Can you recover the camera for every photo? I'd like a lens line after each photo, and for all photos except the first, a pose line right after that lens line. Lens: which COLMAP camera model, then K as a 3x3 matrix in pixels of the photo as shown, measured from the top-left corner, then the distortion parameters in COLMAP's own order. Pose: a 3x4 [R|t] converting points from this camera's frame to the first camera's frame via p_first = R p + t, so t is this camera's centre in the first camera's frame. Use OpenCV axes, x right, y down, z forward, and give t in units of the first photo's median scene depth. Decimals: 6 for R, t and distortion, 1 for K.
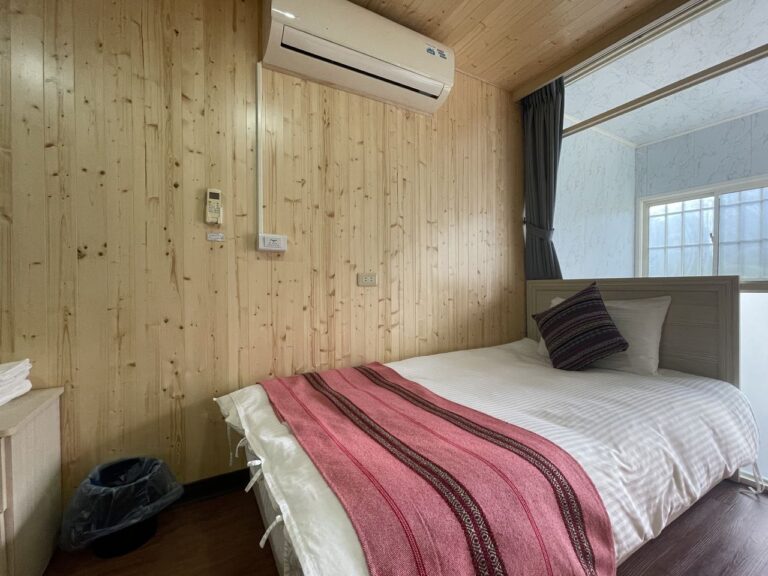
lens RADIAL K [[341.6, 0, 384.0], [0, 341.6, 288.0], [0, 0, 1]] dist [0.000033, -0.000403]
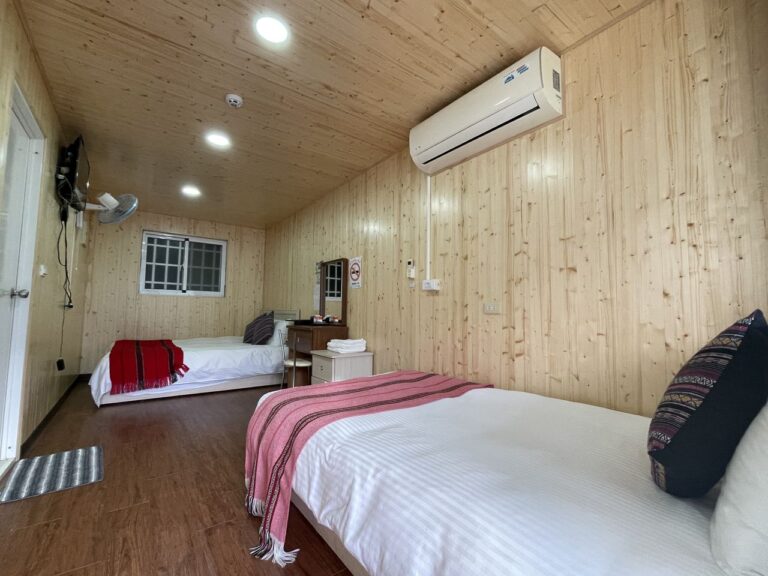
lens RADIAL K [[341.6, 0, 384.0], [0, 341.6, 288.0], [0, 0, 1]] dist [0.000033, -0.000403]
pose [[0.111168, -0.065507, -0.991640, 1.038114], [-0.022593, 0.997401, -0.068421, -0.006206], [0.993545, 0.030011, 0.109399, 0.538788]]
